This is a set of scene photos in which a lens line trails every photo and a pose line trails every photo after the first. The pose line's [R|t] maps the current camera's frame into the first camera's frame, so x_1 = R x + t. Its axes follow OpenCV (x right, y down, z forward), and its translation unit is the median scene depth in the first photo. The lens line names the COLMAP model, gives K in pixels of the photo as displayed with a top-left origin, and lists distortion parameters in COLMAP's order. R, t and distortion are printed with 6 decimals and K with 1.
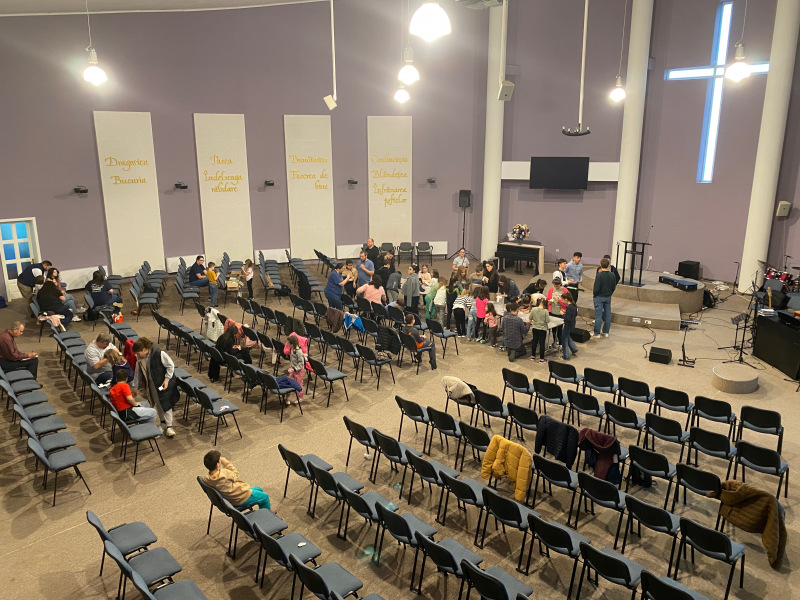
lens RADIAL K [[609.1, 0, 399.8], [0, 609.1, 286.6], [0, 0, 1]] dist [0.053276, -0.059828]
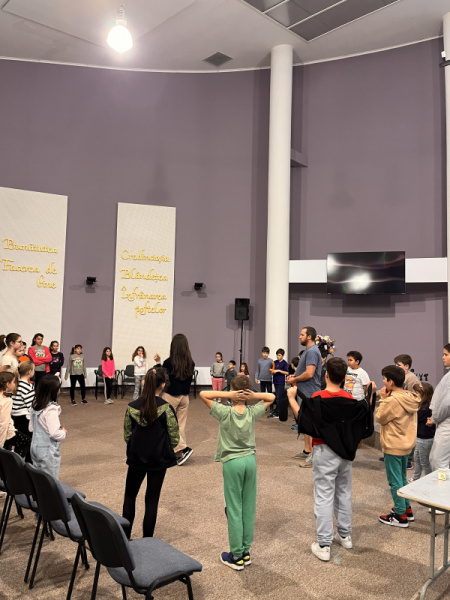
lens RADIAL K [[418.2, 0, 232.8], [0, 418.2, 293.0], [0, 0, 1]] dist [0.019737, -0.002170]
pose [[0.997686, 0.032728, 0.059602, 0.063896], [-0.011761, 0.946393, -0.322804, 0.004757], [-0.066971, 0.321356, 0.944587, 0.501957]]
